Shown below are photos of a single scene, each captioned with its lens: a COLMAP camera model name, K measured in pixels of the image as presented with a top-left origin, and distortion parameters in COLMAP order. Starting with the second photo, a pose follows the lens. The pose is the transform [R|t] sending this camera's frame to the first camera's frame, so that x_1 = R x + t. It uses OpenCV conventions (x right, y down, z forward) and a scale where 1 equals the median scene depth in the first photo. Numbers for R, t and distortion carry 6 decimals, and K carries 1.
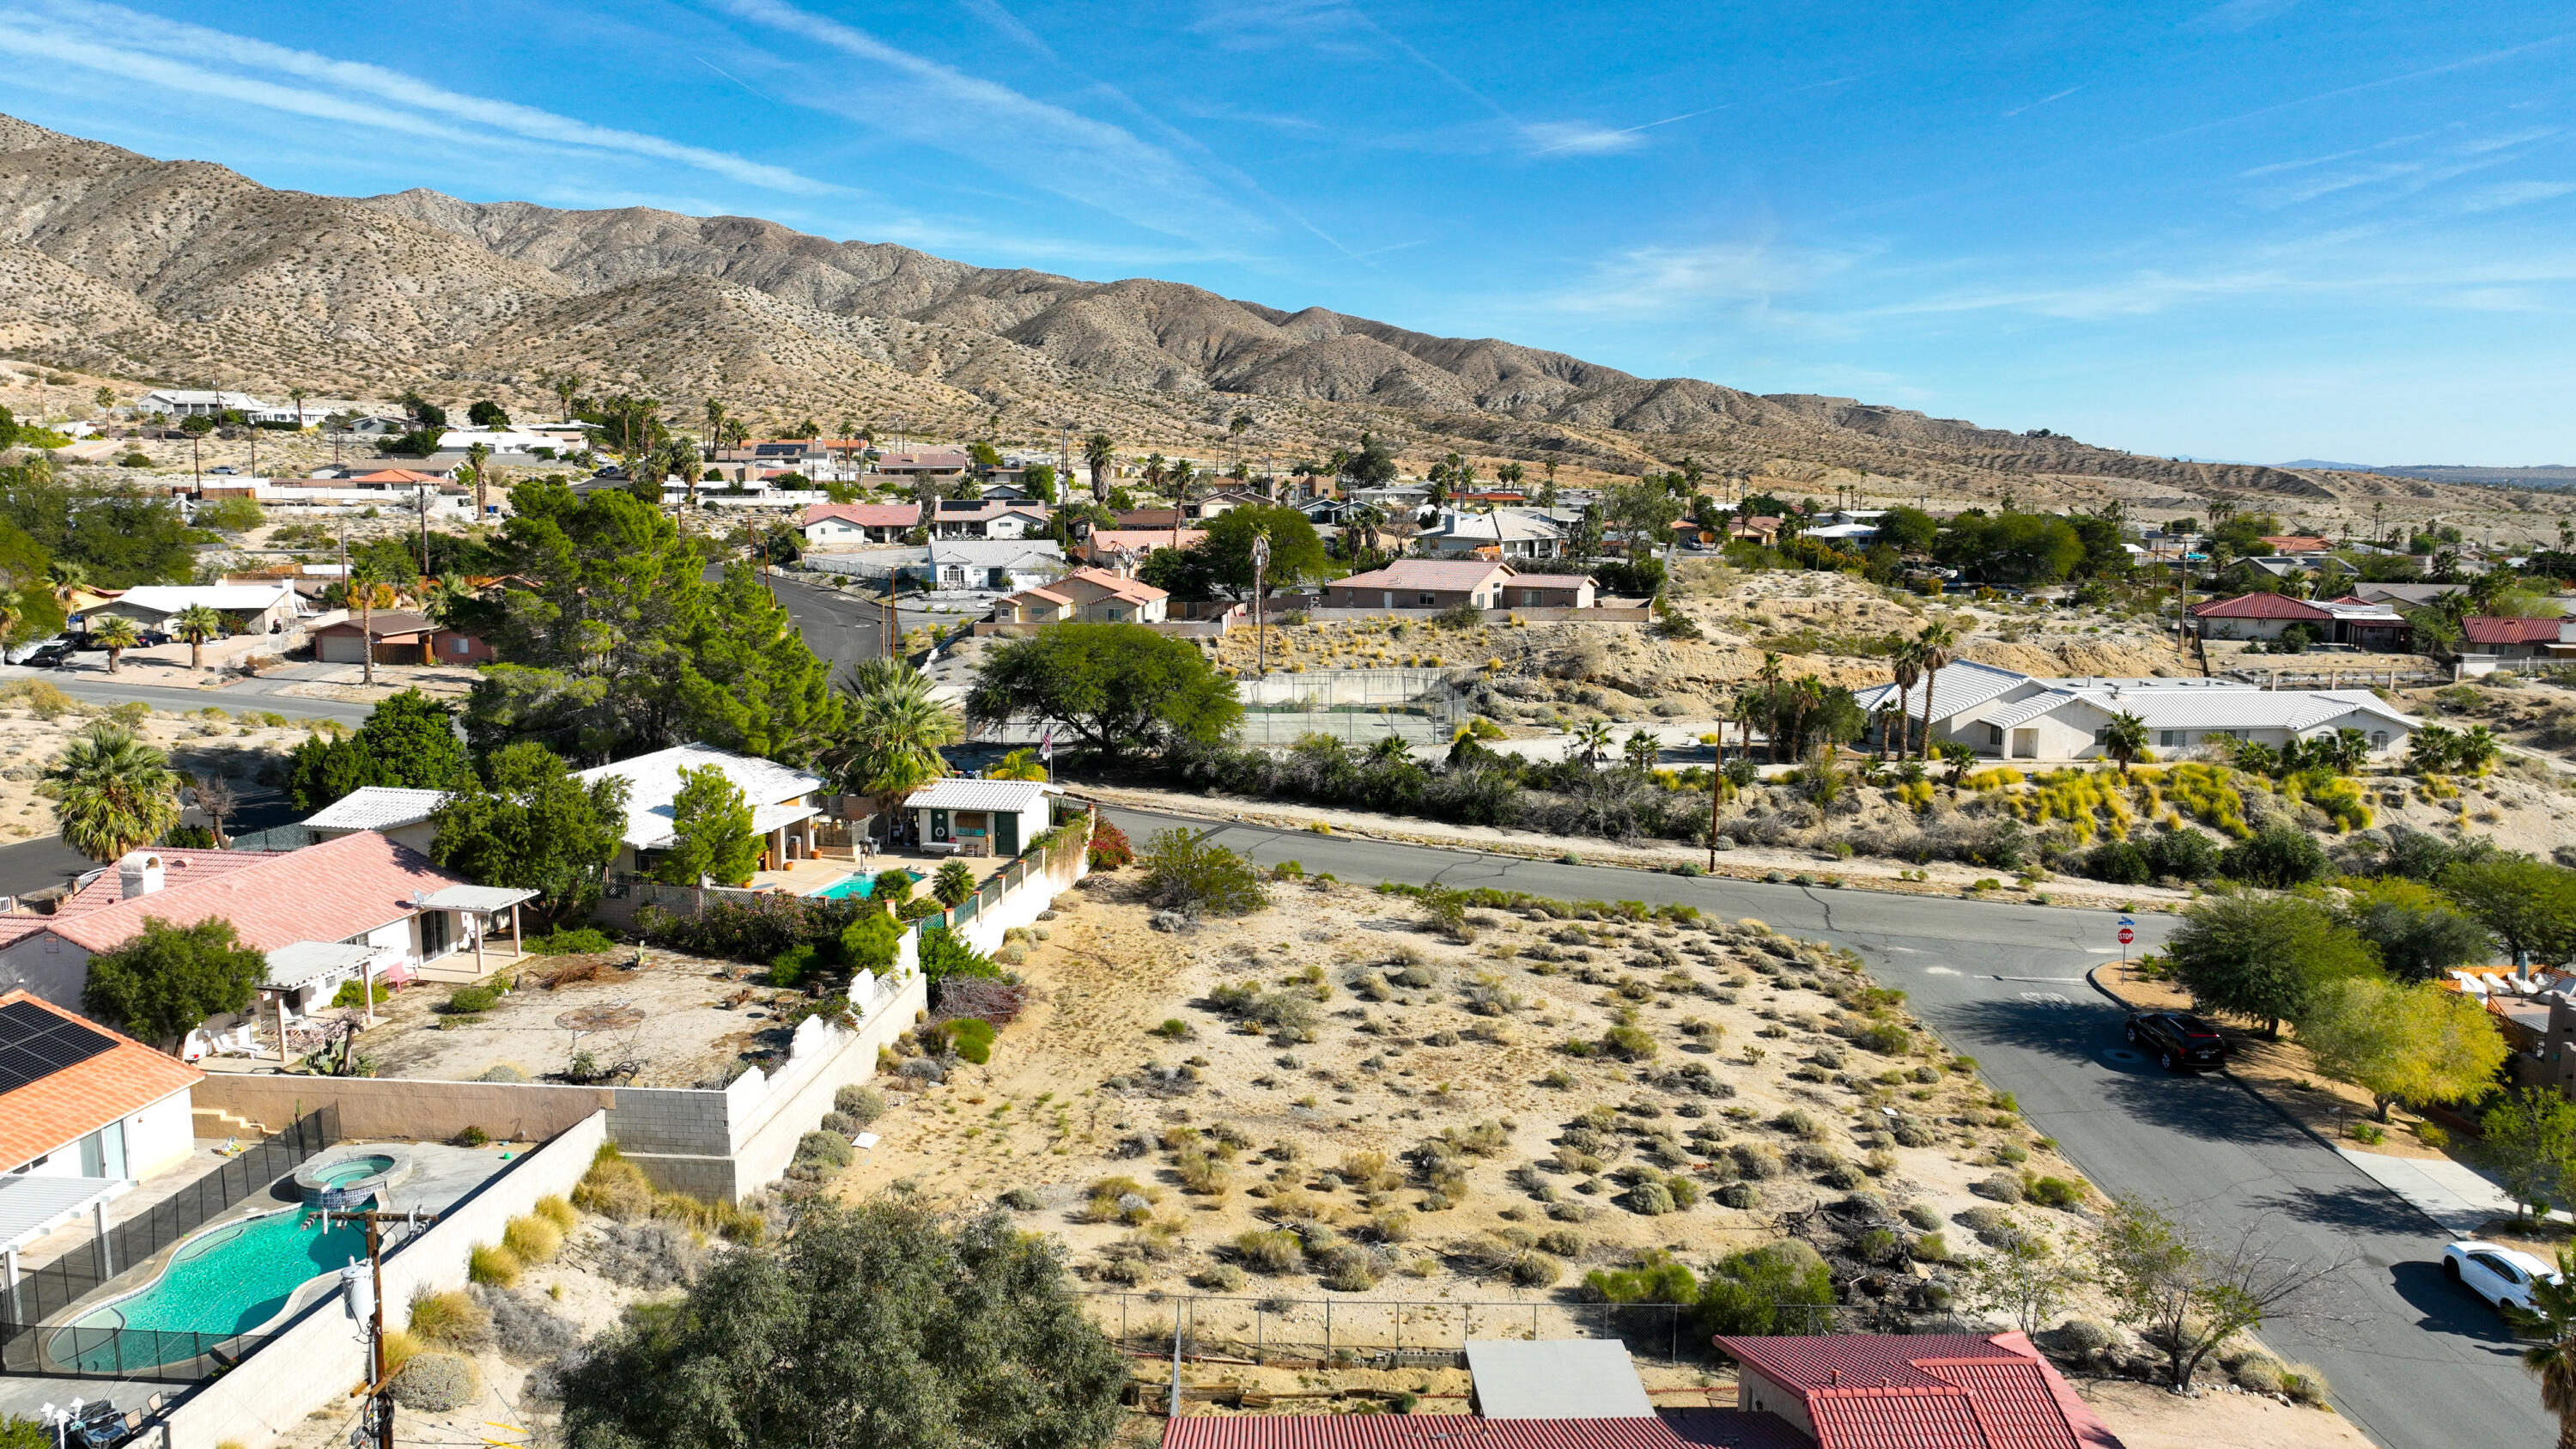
lens RADIAL K [[1834.6, 0, 1298.2], [0, 1834.6, 733.2], [0, 0, 1]] dist [-0.001944, 0.013624]
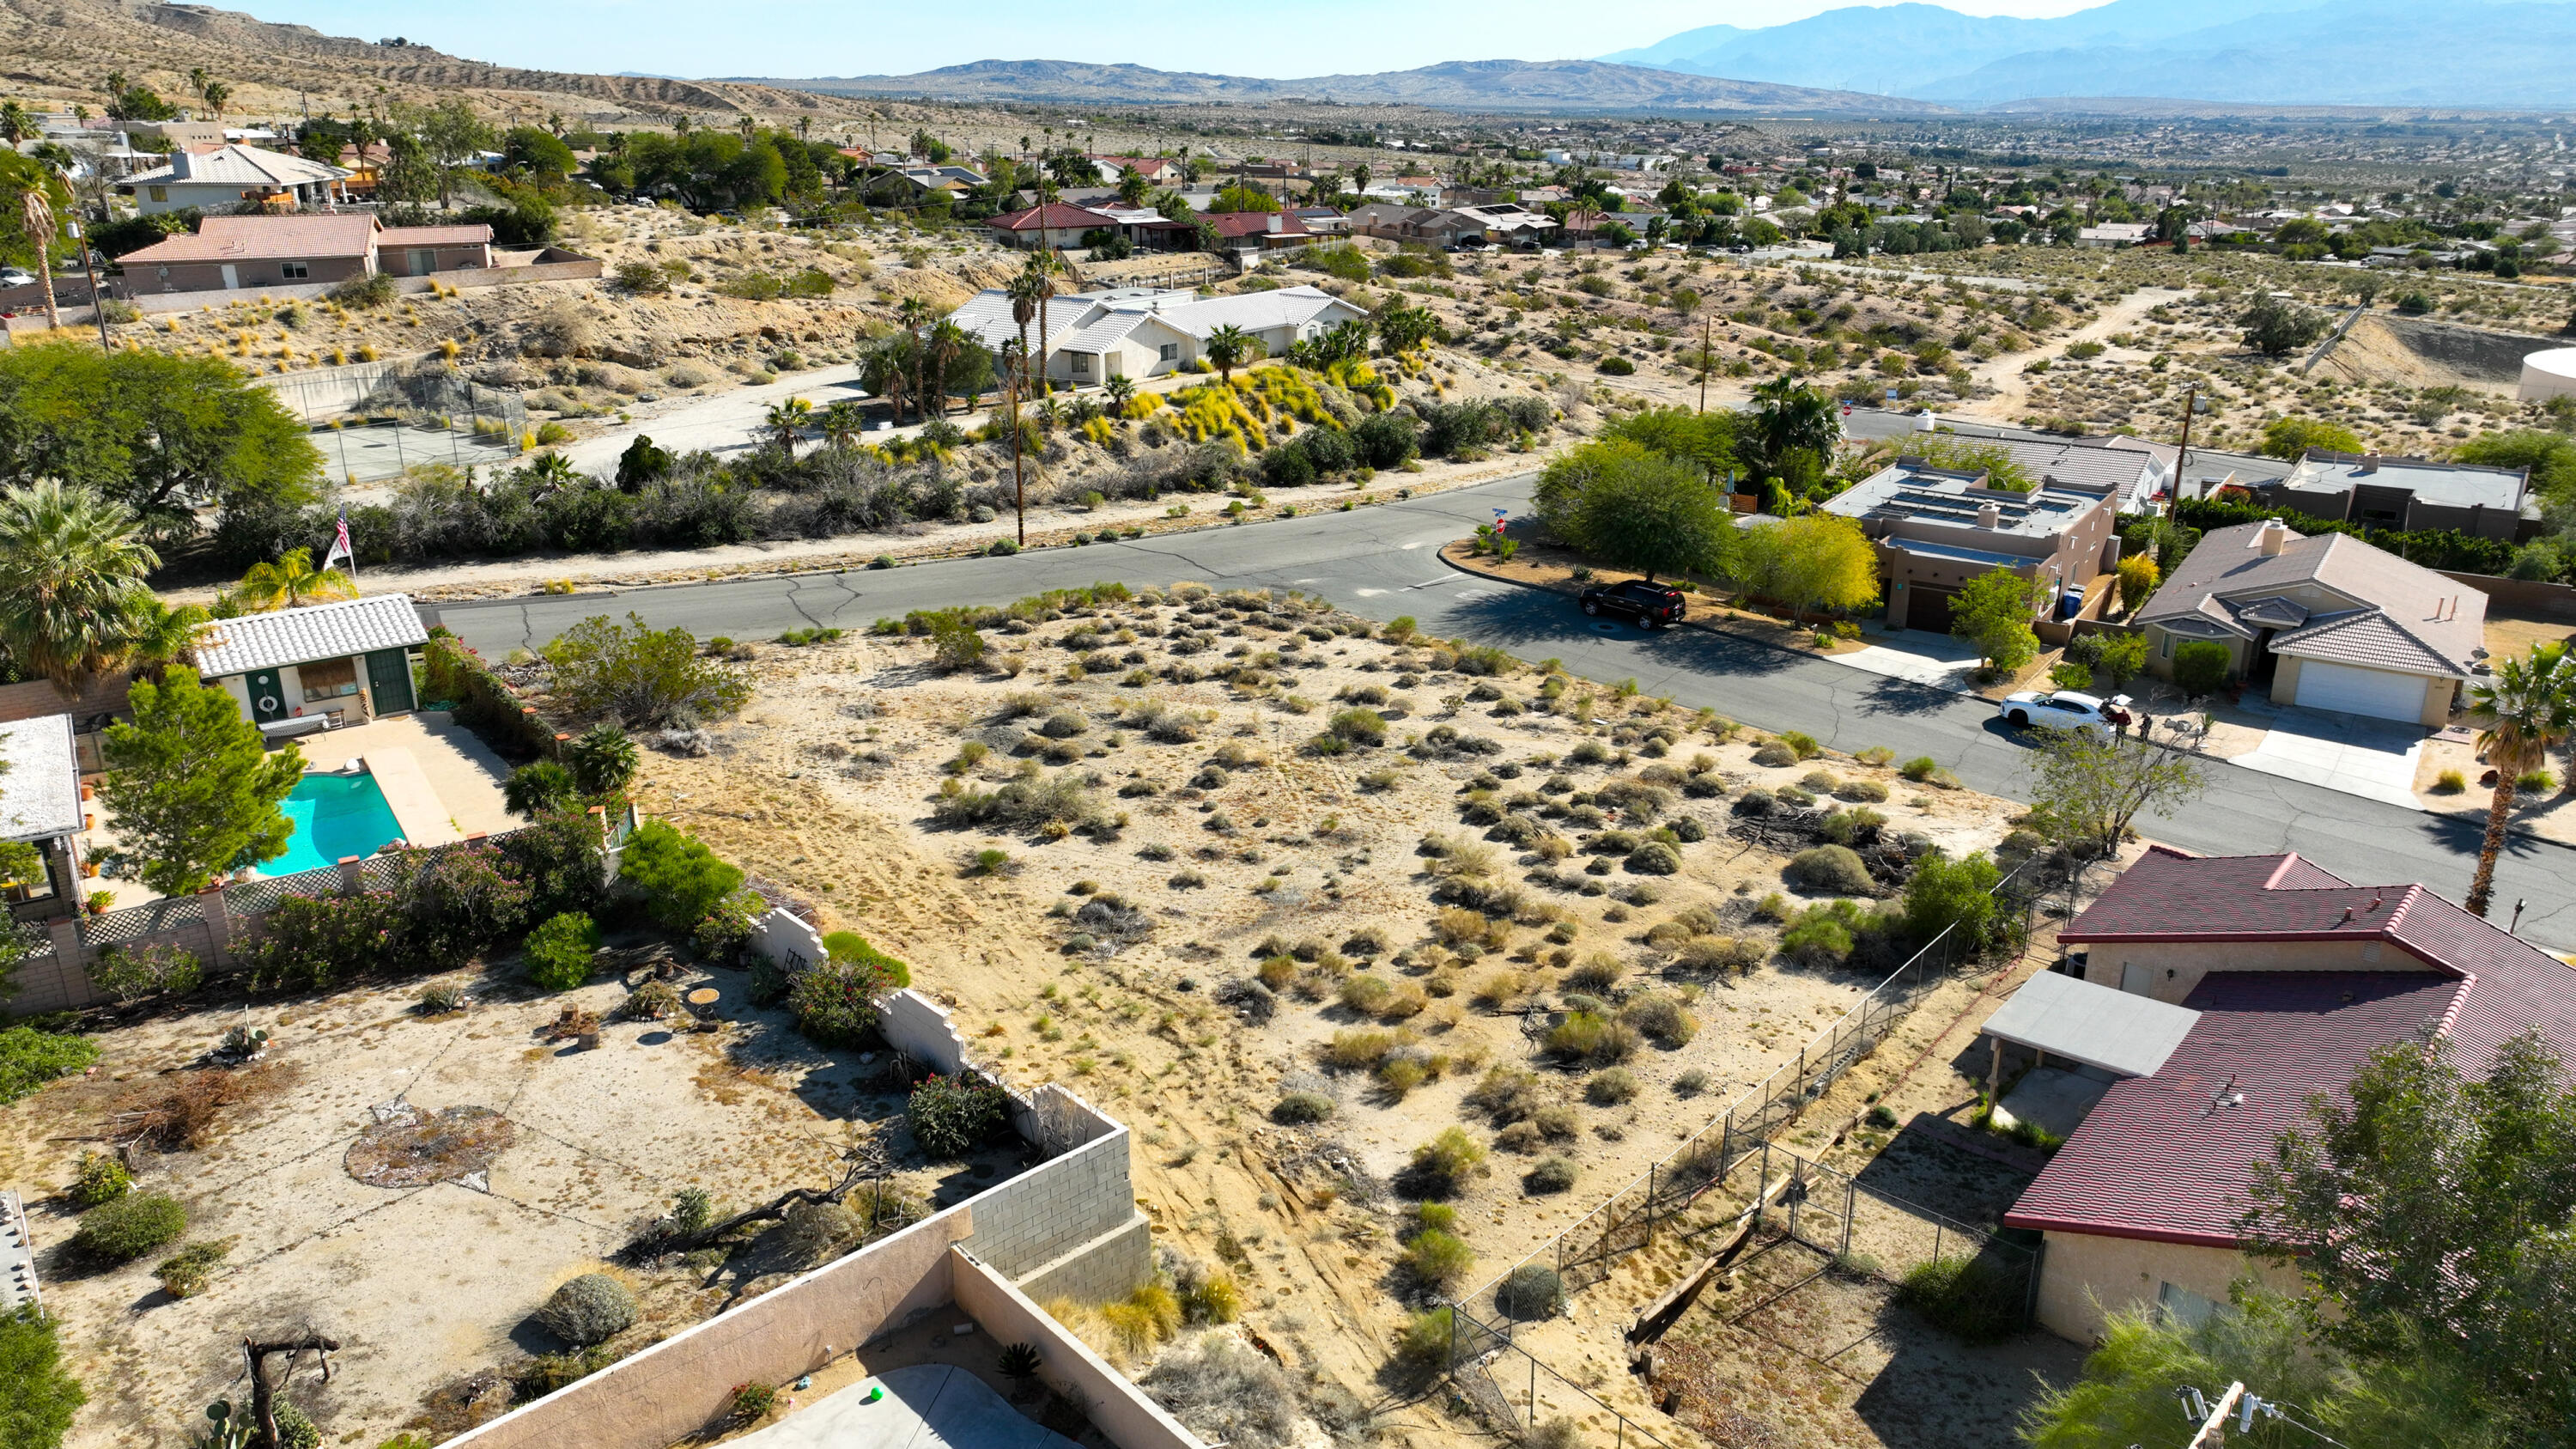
lens RADIAL K [[1828.0, 0, 1330.2], [0, 1828.0, 721.8], [0, 0, 1]] dist [0.001843, 0.000995]
pose [[0.659122, -0.254780, 0.707563, -0.295729], [0.114128, 0.963854, 0.240750, -0.036058], [-0.743326, -0.077931, 0.664375, 0.237188]]
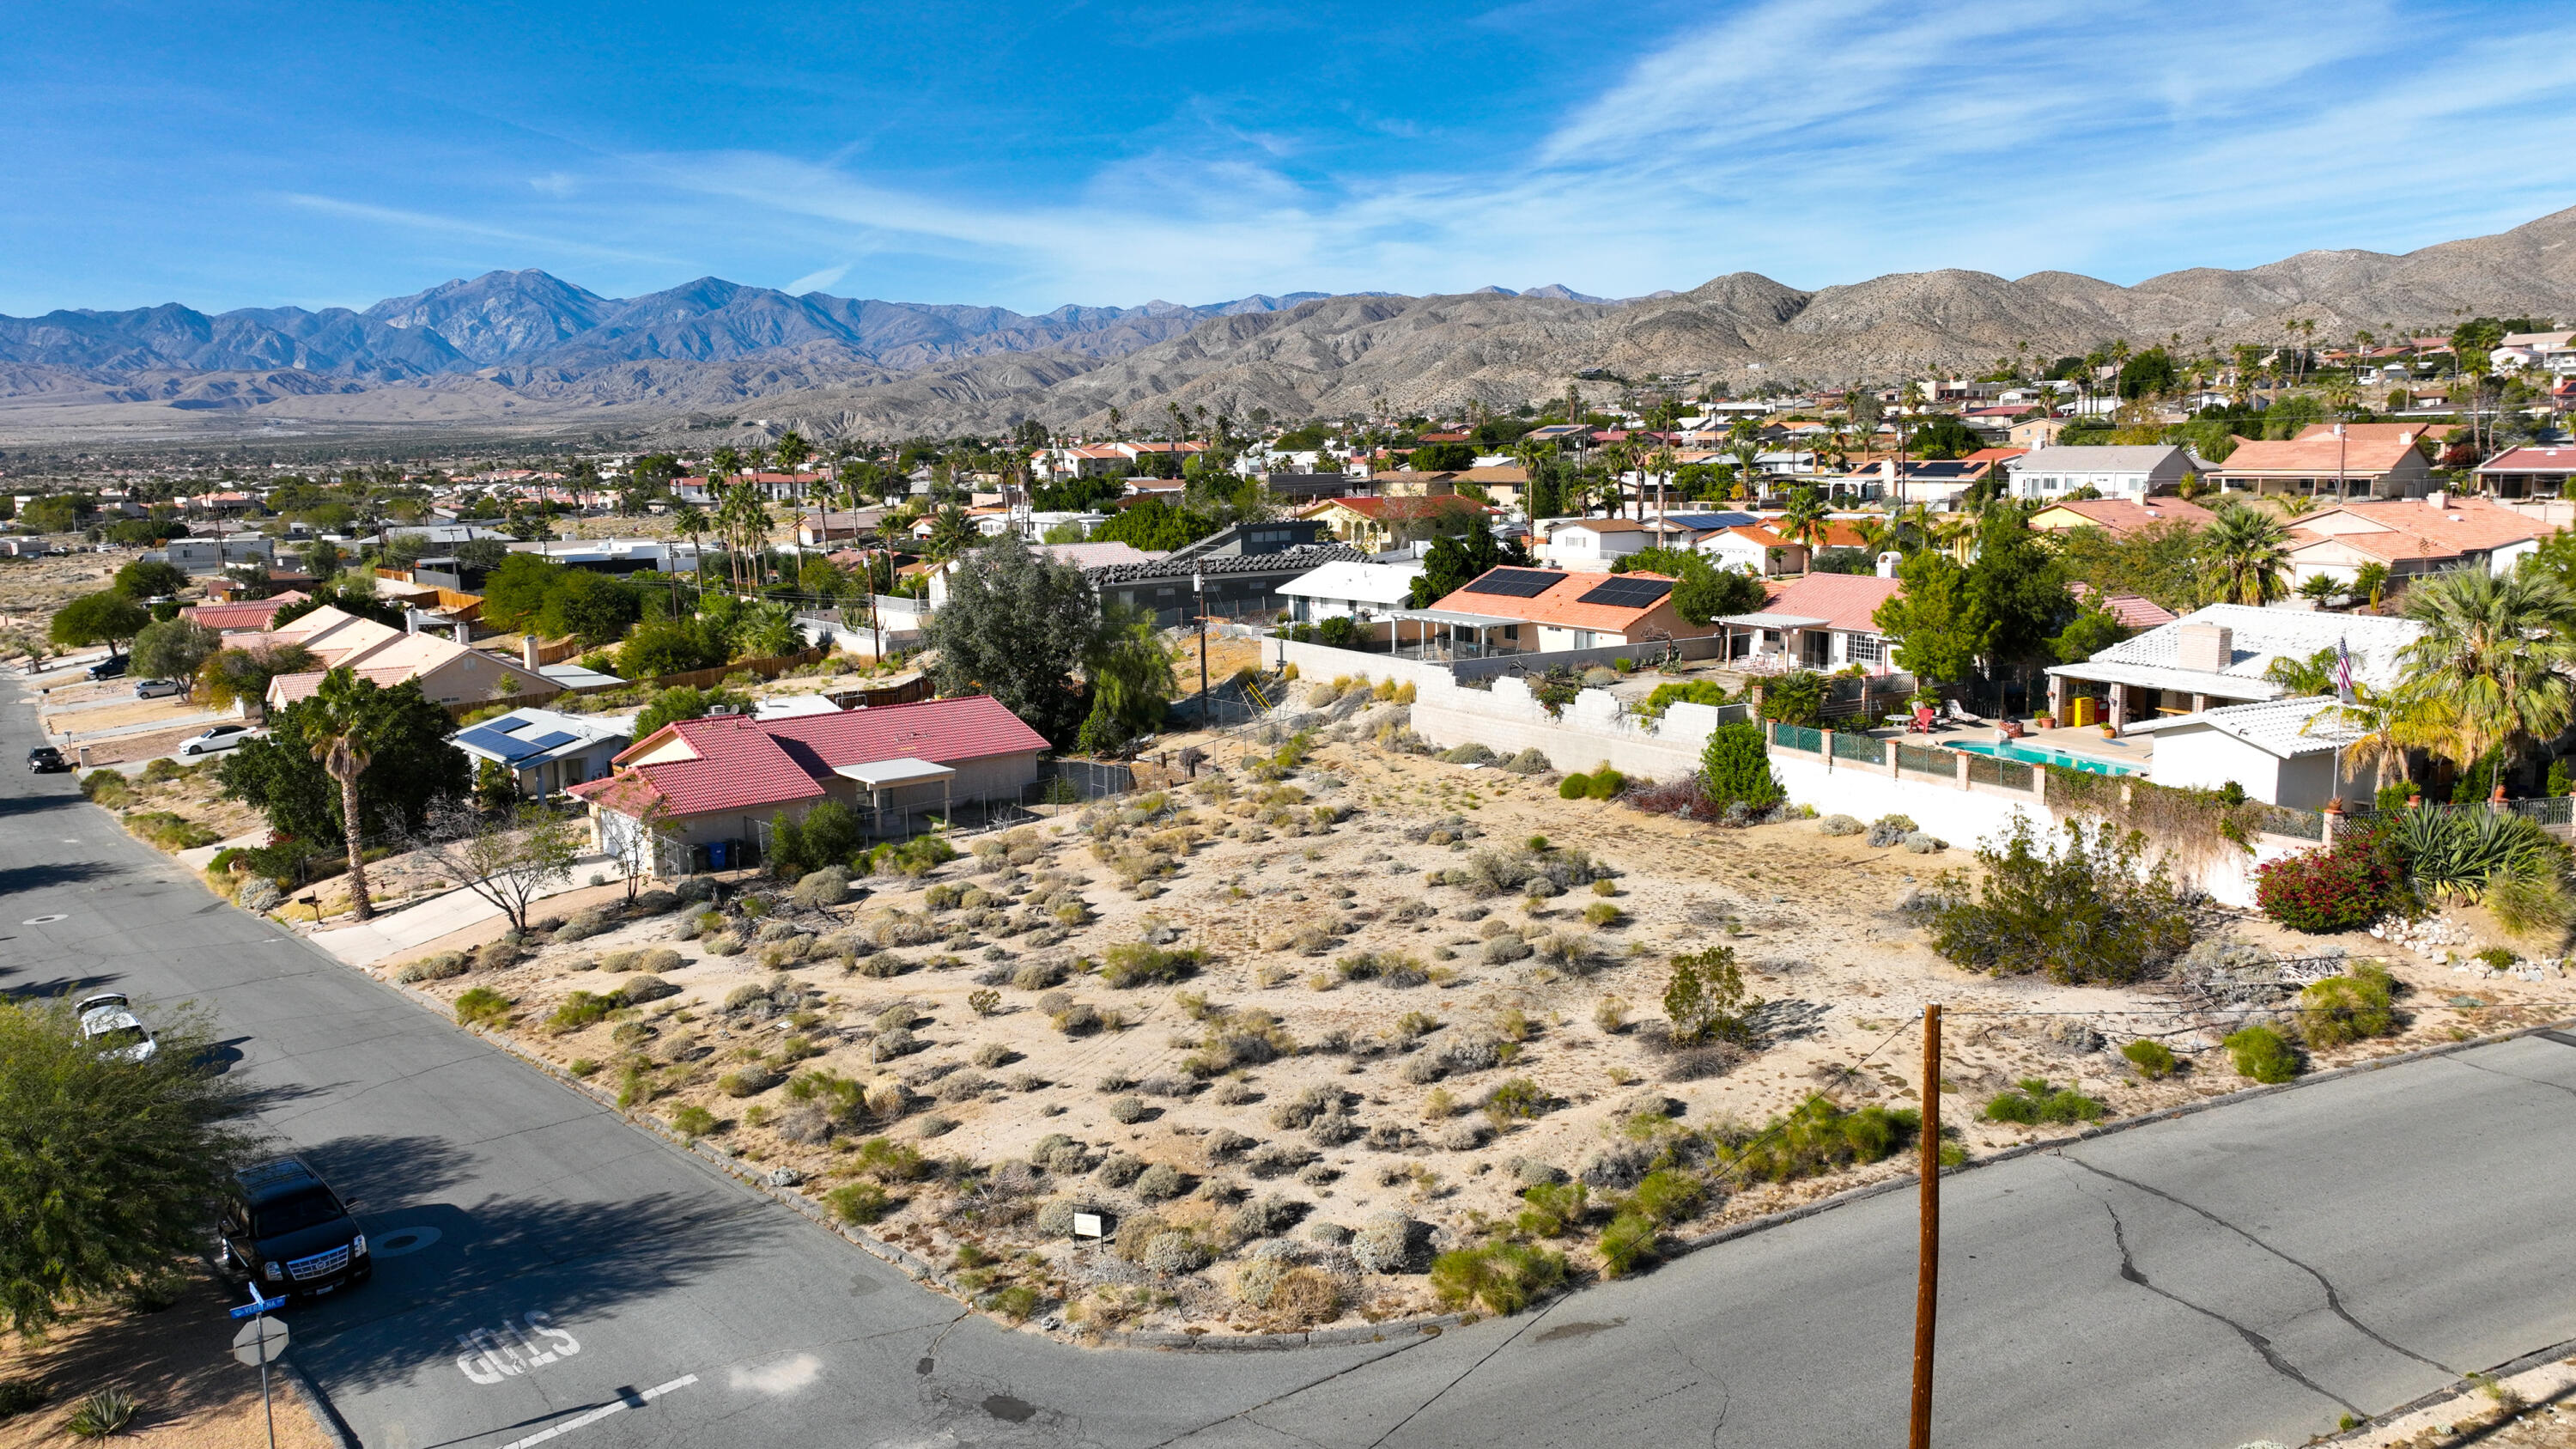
lens RADIAL K [[1808.6, 0, 1294.5], [0, 1808.6, 713.4], [0, 0, 1]] dist [0.002944, 0.007281]
pose [[-0.774460, 0.097166, -0.625117, 0.350494], [-0.085647, 0.962933, 0.255784, -0.074469], [0.626799, 0.251634, -0.737431, 0.939810]]
